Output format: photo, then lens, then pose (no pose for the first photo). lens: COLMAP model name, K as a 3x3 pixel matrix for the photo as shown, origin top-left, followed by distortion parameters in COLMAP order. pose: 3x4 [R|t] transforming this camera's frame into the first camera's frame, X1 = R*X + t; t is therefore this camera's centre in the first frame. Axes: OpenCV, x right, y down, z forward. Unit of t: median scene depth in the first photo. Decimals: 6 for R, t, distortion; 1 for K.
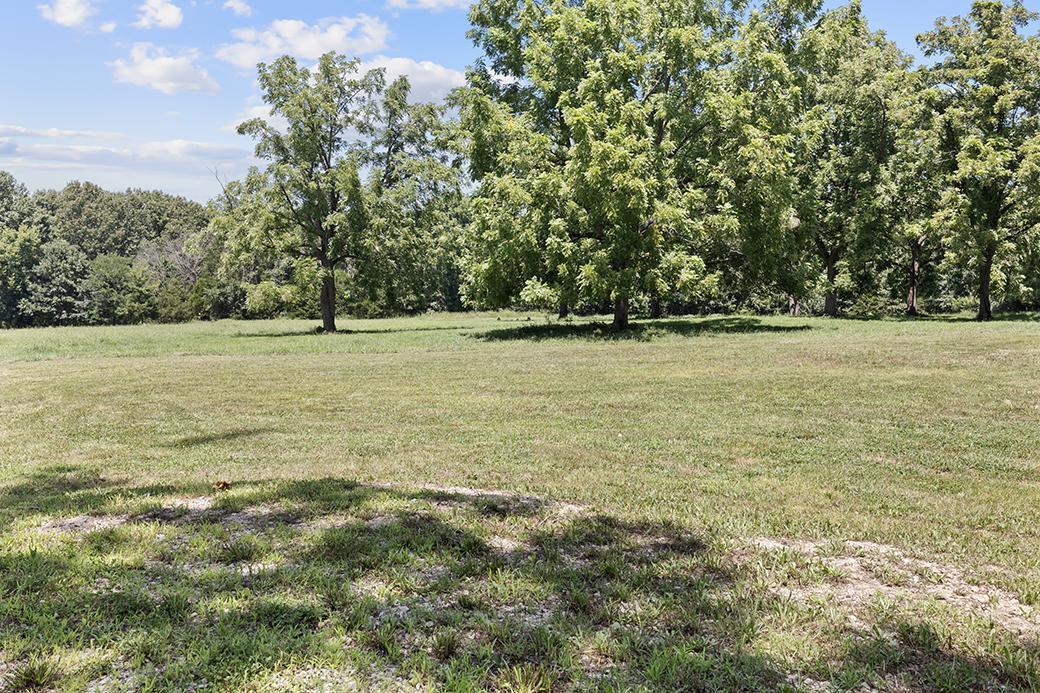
lens RADIAL K [[996.1, 0, 516.9], [0, 996.1, 348.9], [0, 0, 1]] dist [0.000857, 0.009421]
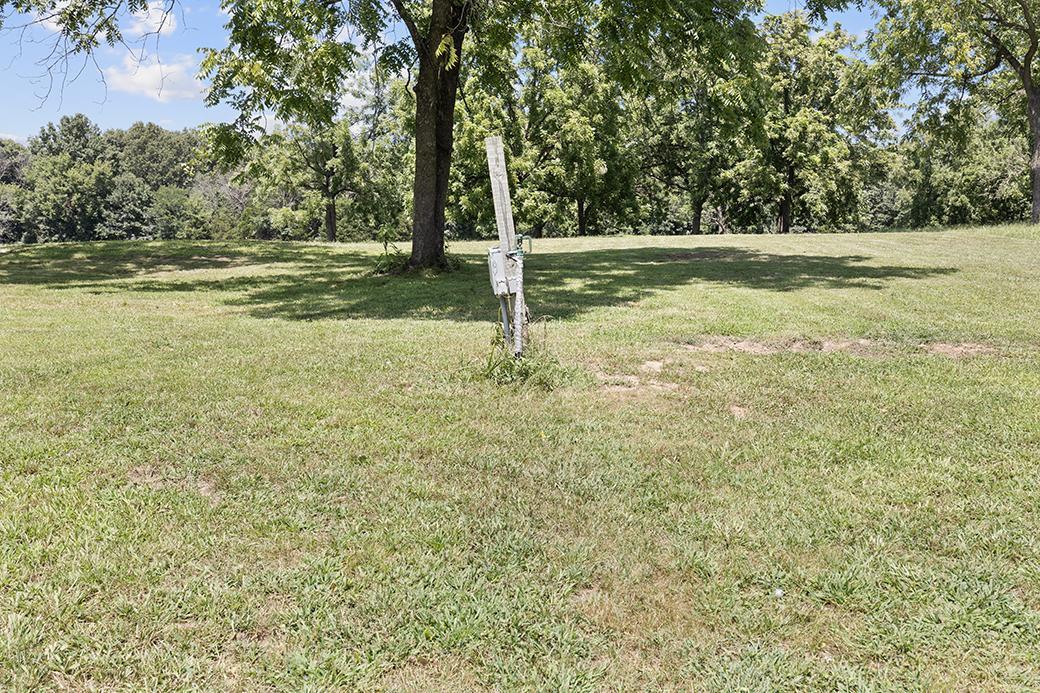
lens RADIAL K [[996.1, 0, 516.9], [0, 996.1, 348.9], [0, 0, 1]] dist [0.000857, 0.009421]
pose [[0.998711, 0.014843, -0.048544, 0.147191], [-0.011635, 0.997770, 0.065723, 0.036093], [0.049411, -0.065073, 0.996656, -0.405432]]
